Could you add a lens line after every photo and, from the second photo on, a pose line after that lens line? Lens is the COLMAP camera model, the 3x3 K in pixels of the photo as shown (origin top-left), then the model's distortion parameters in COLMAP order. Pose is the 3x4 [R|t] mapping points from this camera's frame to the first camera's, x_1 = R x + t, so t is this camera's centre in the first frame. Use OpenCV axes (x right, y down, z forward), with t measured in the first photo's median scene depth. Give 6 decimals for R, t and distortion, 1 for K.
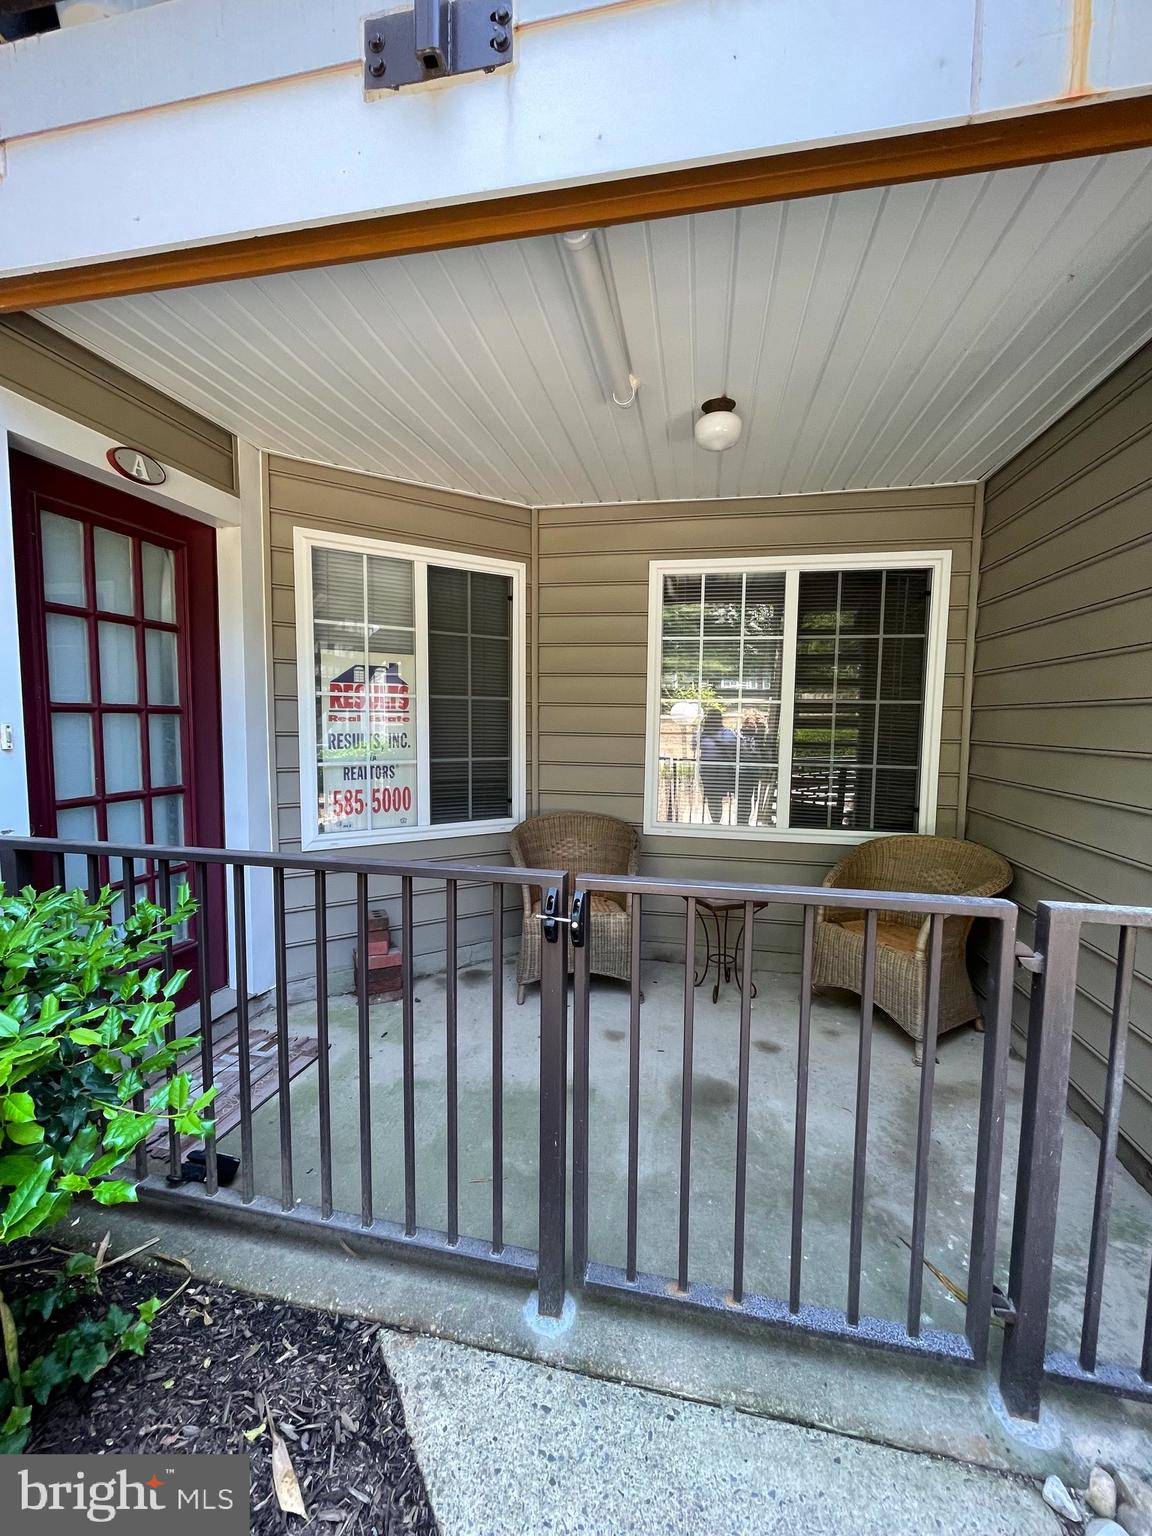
lens RADIAL K [[620.9, 0, 577.4], [0, 620.9, 765.2], [0, 0, 1]] dist [-0.000641, -0.000057]
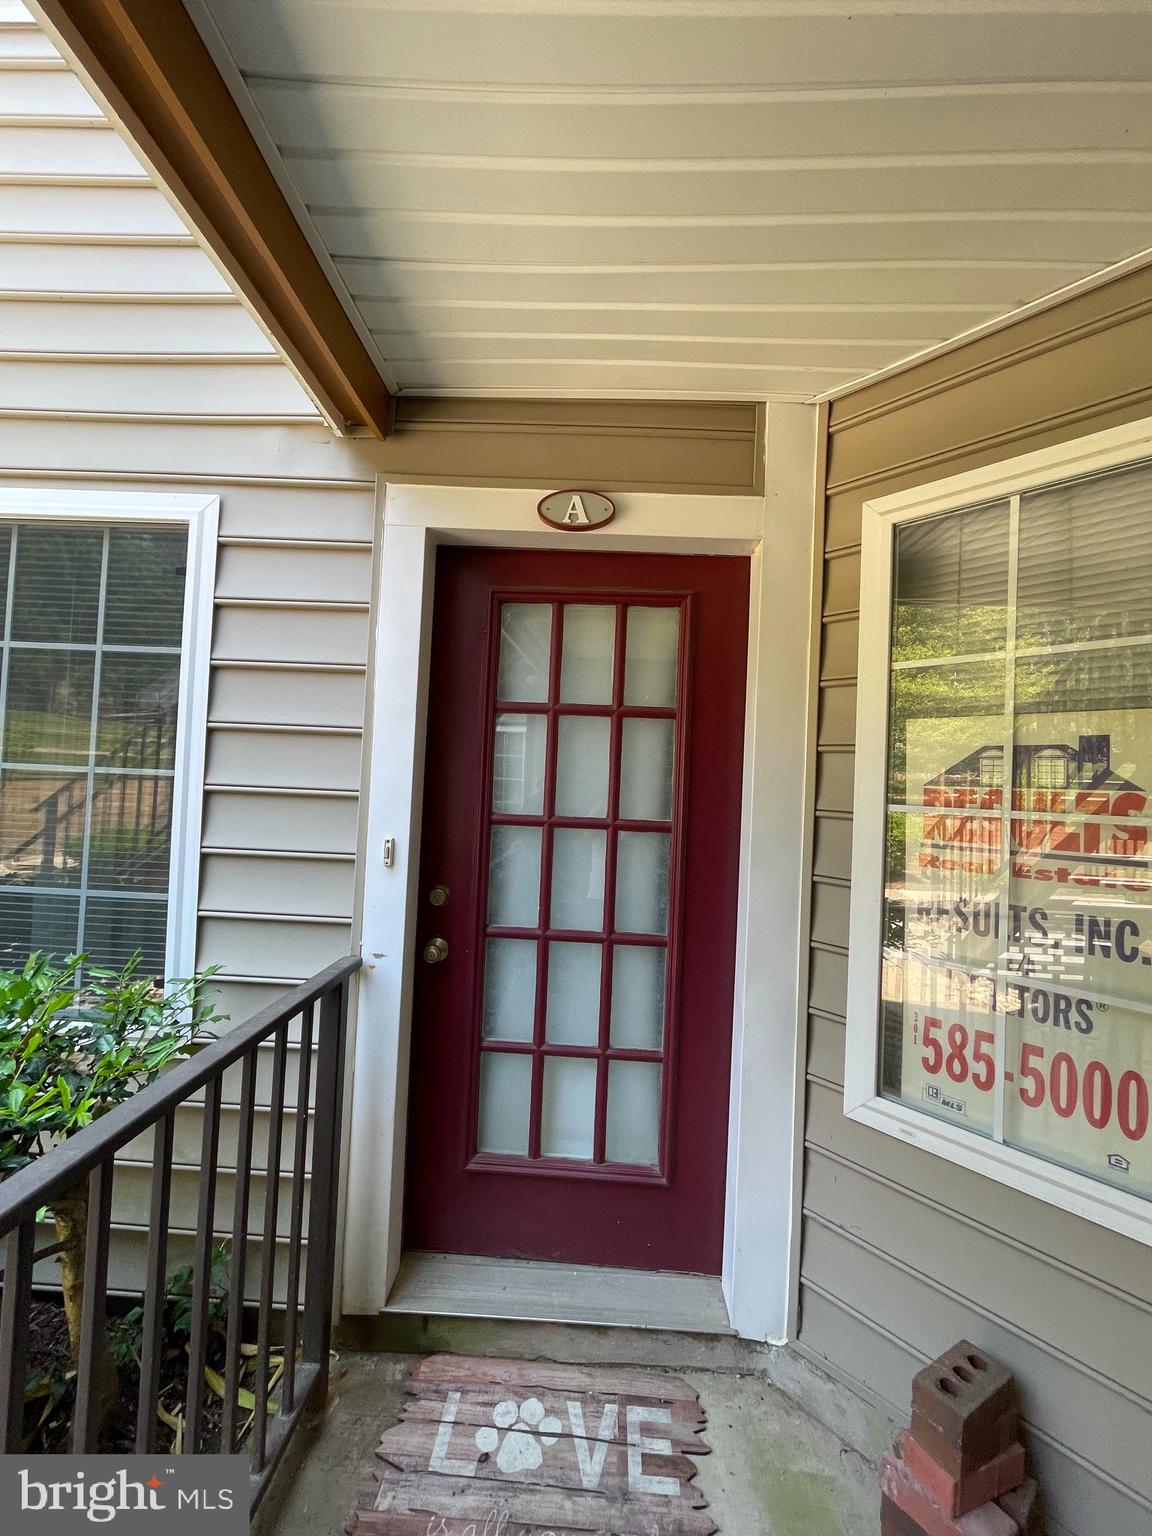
lens RADIAL K [[620.9, 0, 577.1], [0, 620.9, 777.2], [0, 0, 1]] dist [-0.000641, -0.000057]
pose [[0.173554, -0.022098, -0.984576, 0.030356], [-0.121416, 0.991641, -0.043659, -0.092402], [0.977311, 0.127121, 0.169421, 0.696989]]
